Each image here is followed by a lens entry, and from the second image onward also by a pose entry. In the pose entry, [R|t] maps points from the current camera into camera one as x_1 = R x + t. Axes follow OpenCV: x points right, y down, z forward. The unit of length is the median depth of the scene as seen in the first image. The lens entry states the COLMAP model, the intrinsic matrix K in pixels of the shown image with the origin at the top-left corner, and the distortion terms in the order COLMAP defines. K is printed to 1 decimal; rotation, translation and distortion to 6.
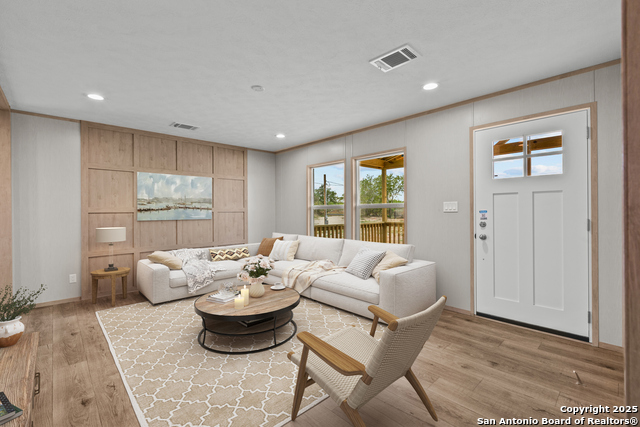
lens RADIAL K [[284.5, 0, 317.9], [0, 284.5, 210.8], [0, 0, 1]] dist [0.000553, 0.000675]
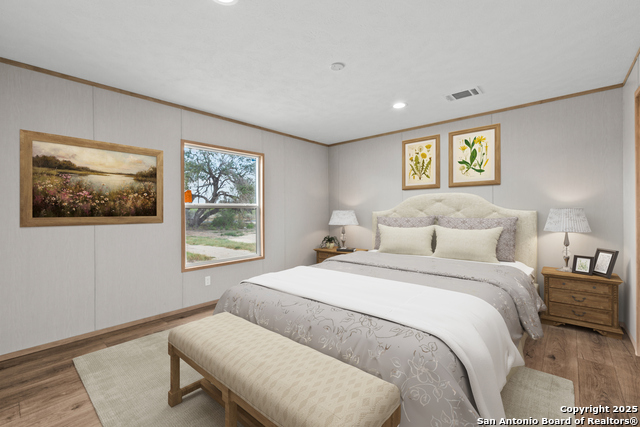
lens RADIAL K [[284.5, 0, 317.9], [0, 284.5, 210.8], [0, 0, 1]] dist [0.000553, 0.000675]
pose [[-0.099274, 0.004287, 0.995051, -0.326068], [0.008011, 0.999962, -0.003509, -0.000388], [-0.995028, 0.007623, -0.099304, 0.355118]]
